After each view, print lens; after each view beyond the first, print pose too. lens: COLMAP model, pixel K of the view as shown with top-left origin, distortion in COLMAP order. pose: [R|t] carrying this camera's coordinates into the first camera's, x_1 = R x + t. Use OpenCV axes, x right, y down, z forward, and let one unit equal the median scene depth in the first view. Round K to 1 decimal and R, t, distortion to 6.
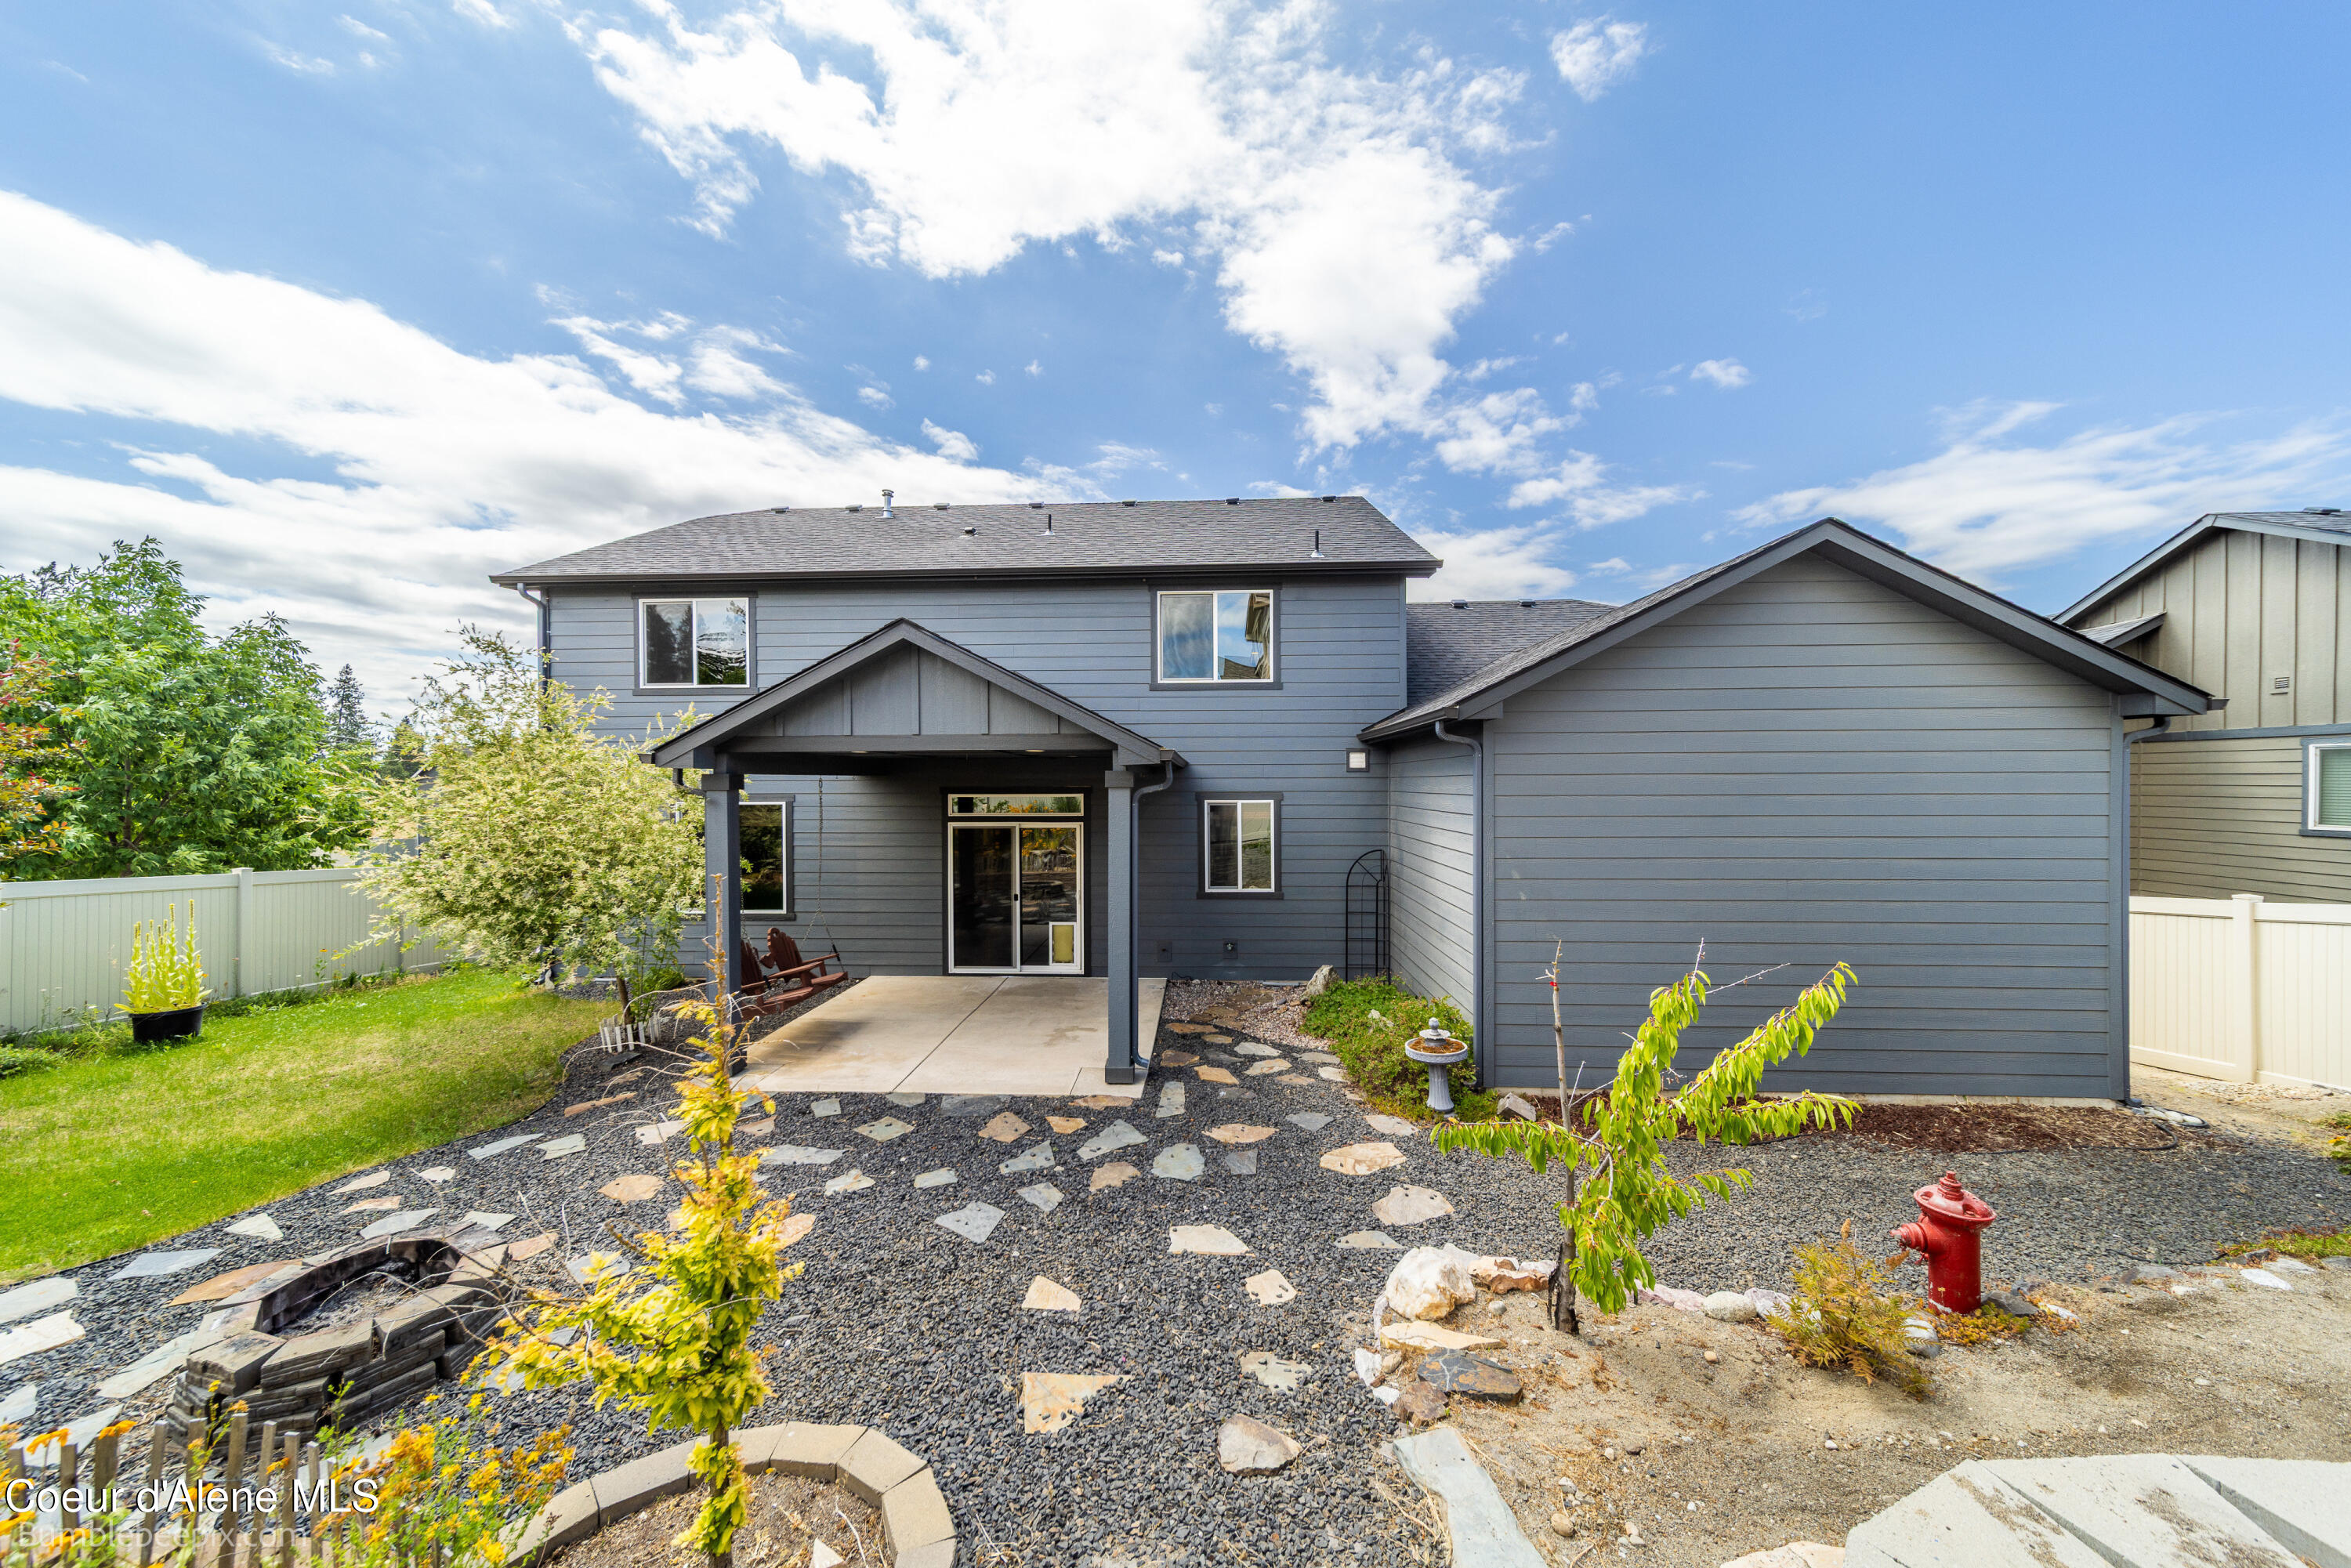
lens RADIAL K [[830.0, 0, 1171.3], [0, 830.0, 779.1], [0, 0, 1]] dist [0.001936, 0.000037]
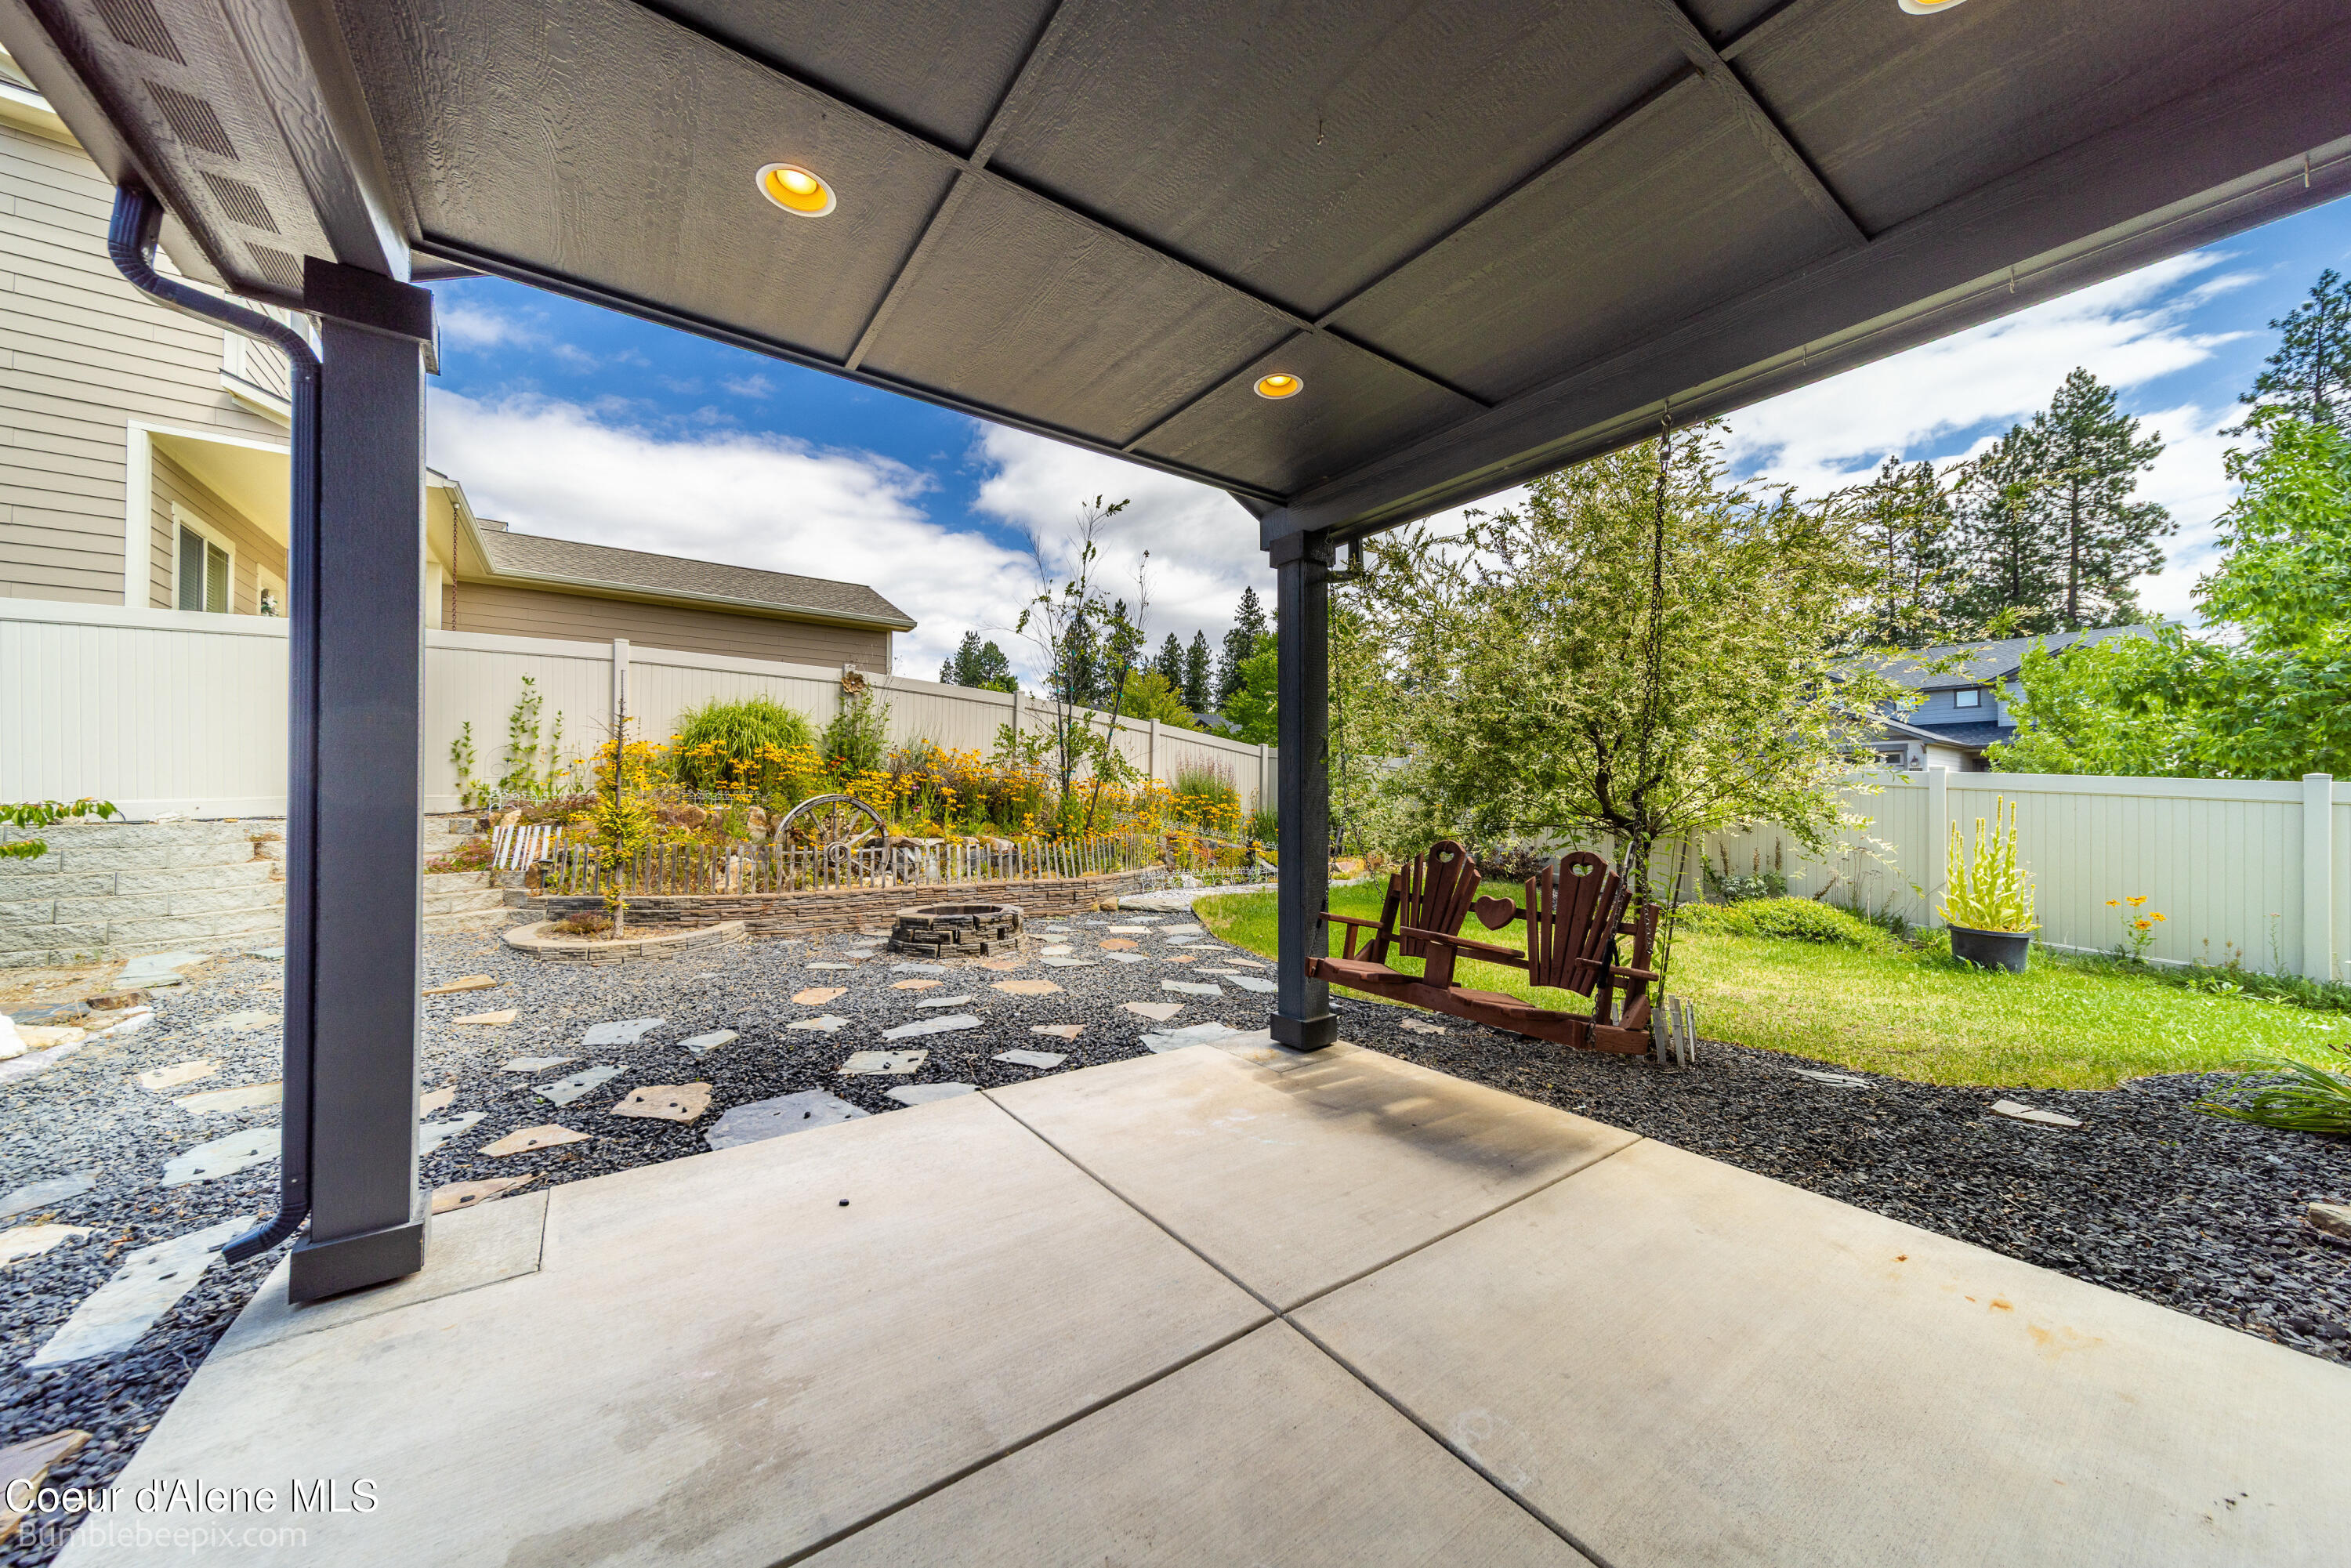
lens RADIAL K [[813.5, 0, 1175.5], [0, 813.5, 784.0], [0, 0, 1]] dist [0.009554, -0.000010]
pose [[-0.785673, -0.012929, -0.618507, -0.105796], [-0.000064, 0.999783, -0.020818, 0.182316], [0.618642, -0.016317, -0.785504, 1.403530]]
